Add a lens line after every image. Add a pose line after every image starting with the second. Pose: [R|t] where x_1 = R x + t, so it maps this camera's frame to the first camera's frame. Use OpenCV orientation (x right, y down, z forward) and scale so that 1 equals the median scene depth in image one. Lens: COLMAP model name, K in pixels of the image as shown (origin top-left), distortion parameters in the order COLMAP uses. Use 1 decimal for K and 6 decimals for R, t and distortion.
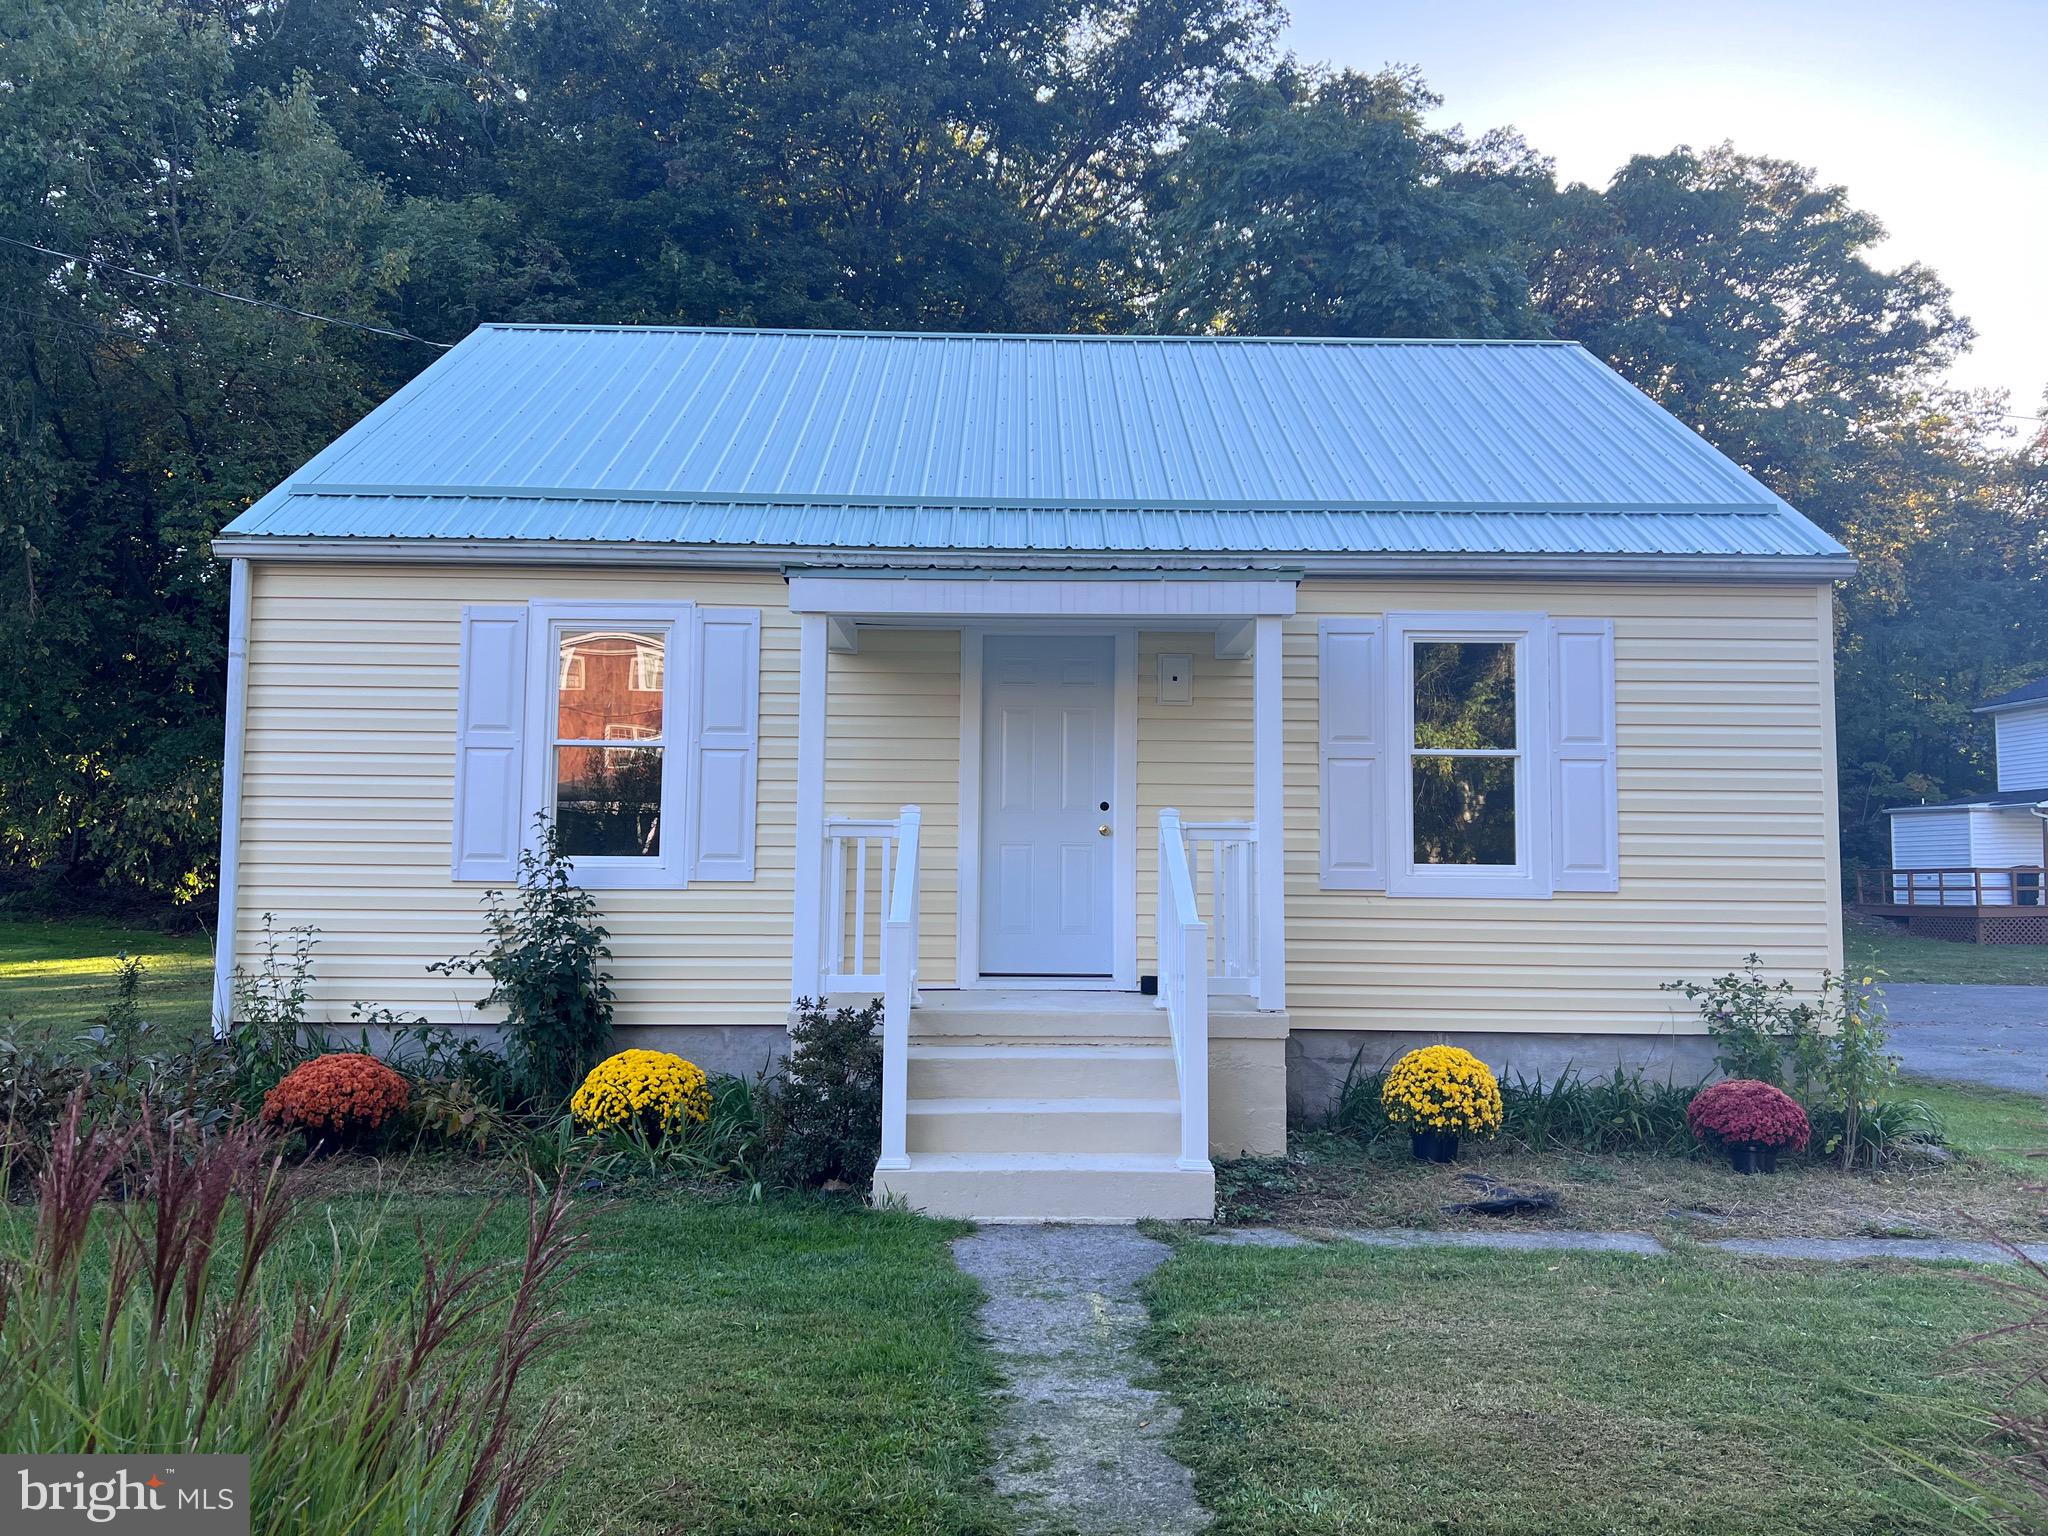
lens RADIAL K [[1537.9, 0, 1037.3], [0, 1537.9, 759.6], [0, 0, 1]] dist [0.024039, -0.005356]
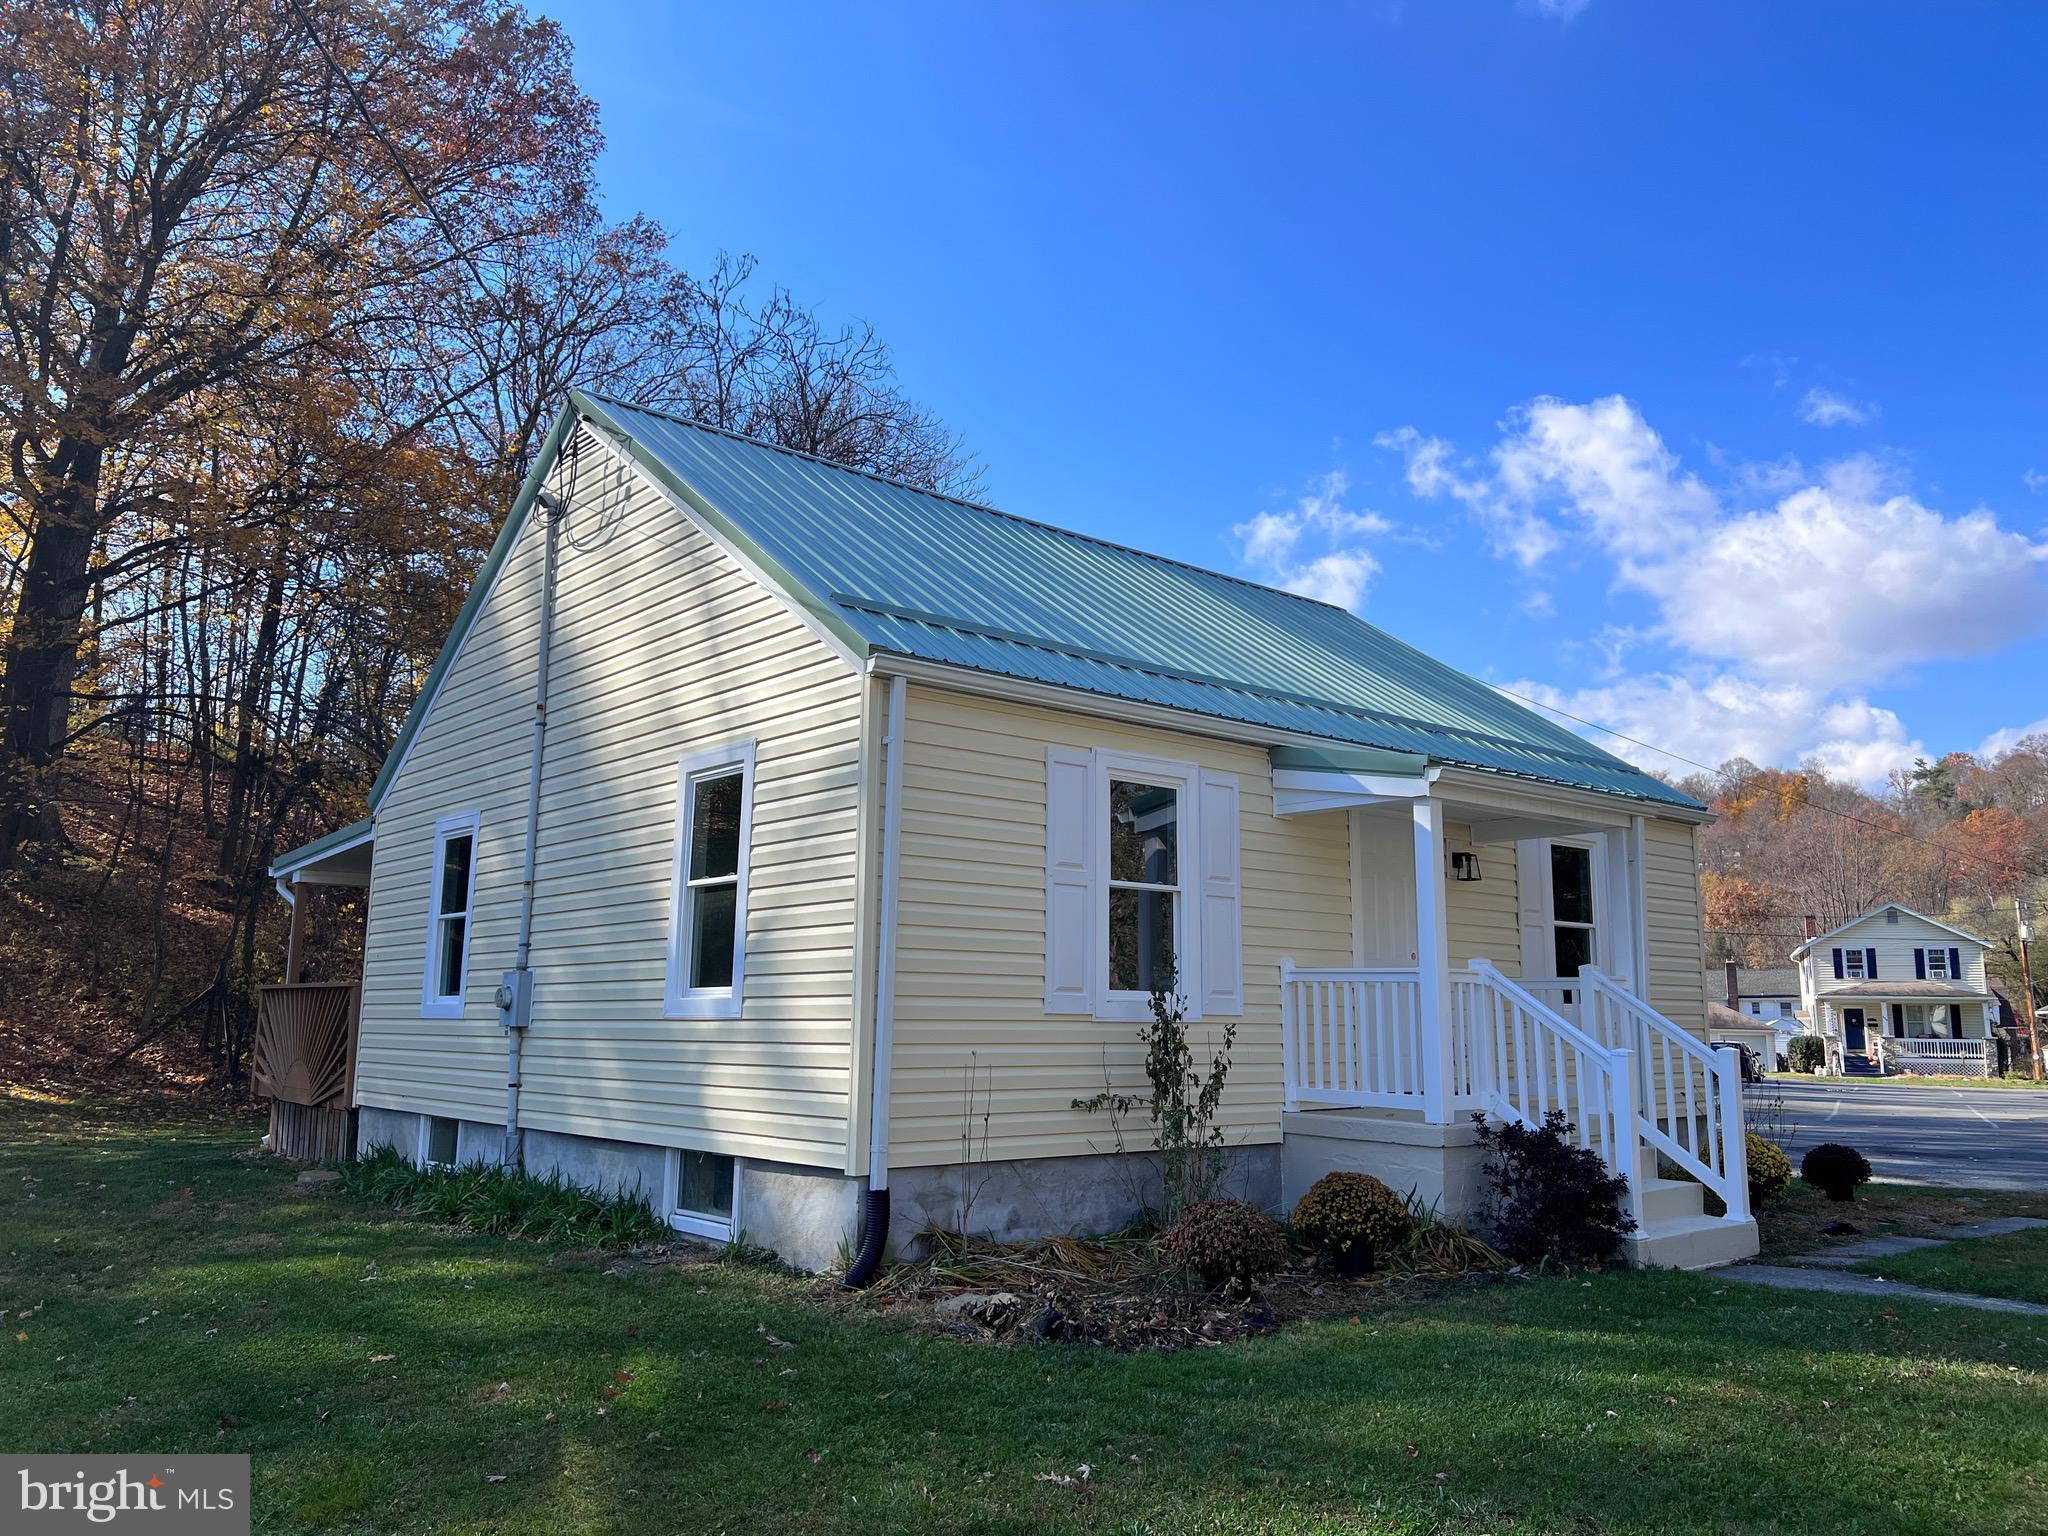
lens RADIAL K [[1525.9, 0, 1031.7], [0, 1525.9, 771.4], [0, 0, 1]] dist [0.061470, -0.065650]
pose [[0.769264, 0.097293, 0.631480, -1.025682], [-0.054560, 0.994731, -0.086796, 0.005848], [-0.636597, 0.032316, 0.770519, 0.220935]]
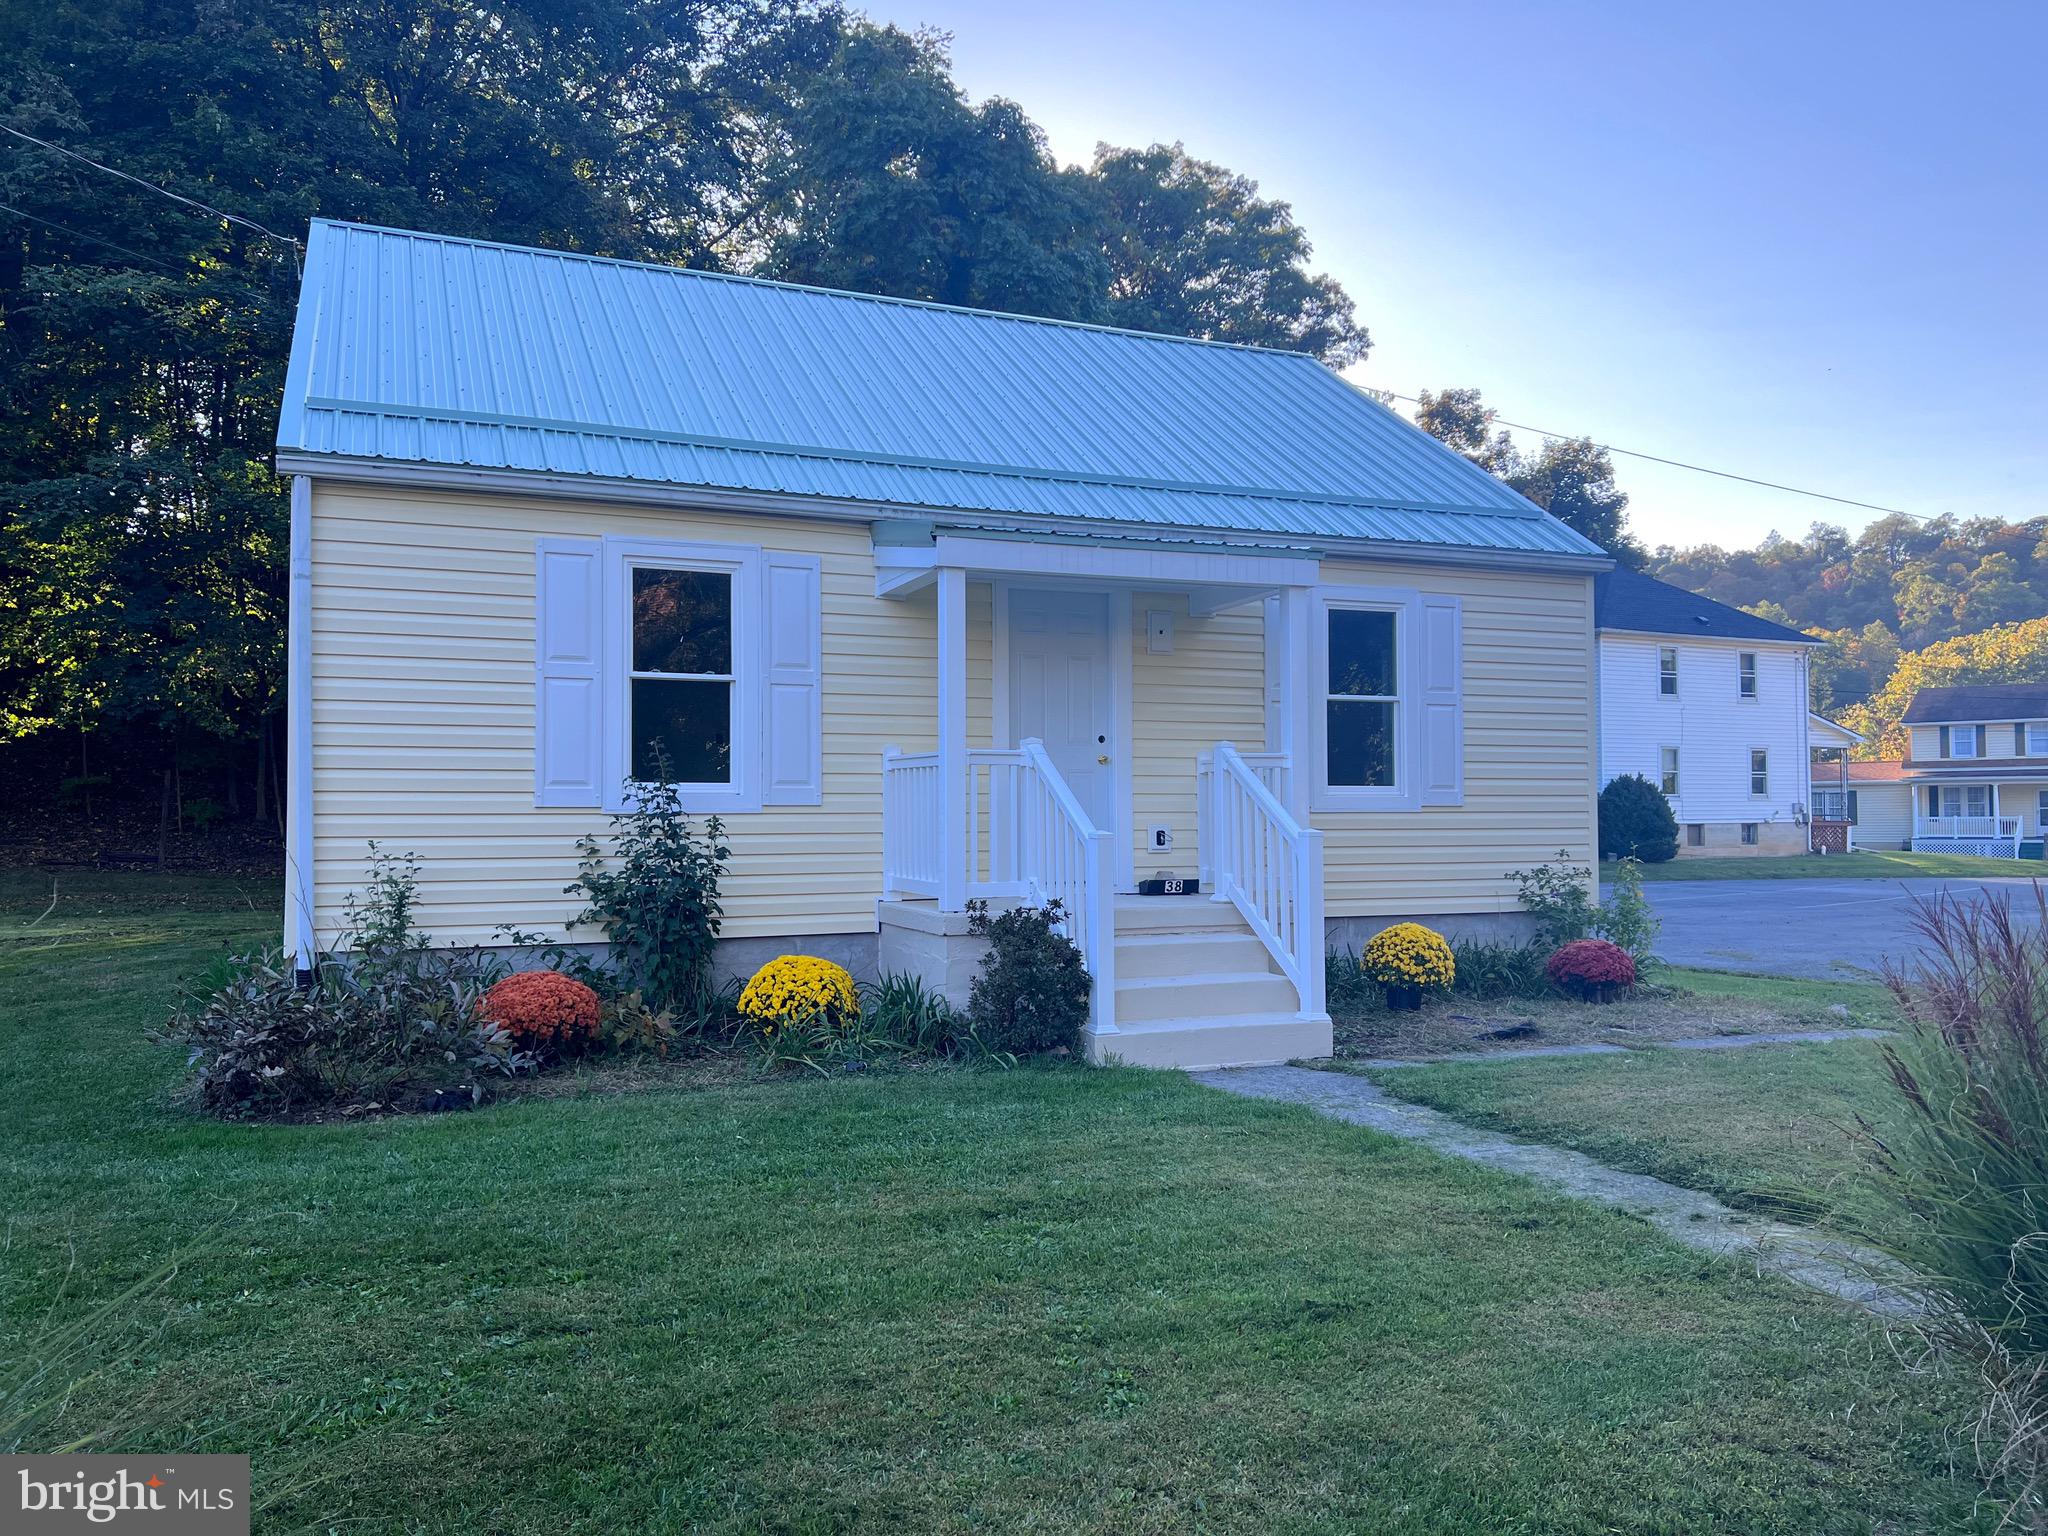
lens RADIAL K [[1525.9, 0, 1031.7], [0, 1525.9, 771.4], [0, 0, 1]] dist [0.061470, -0.065650]
pose [[0.928416, -0.002390, 0.371535, -0.446742], [-0.017022, 0.998656, 0.048959, -0.000944], [-0.371152, -0.051778, 0.927127, -0.068662]]
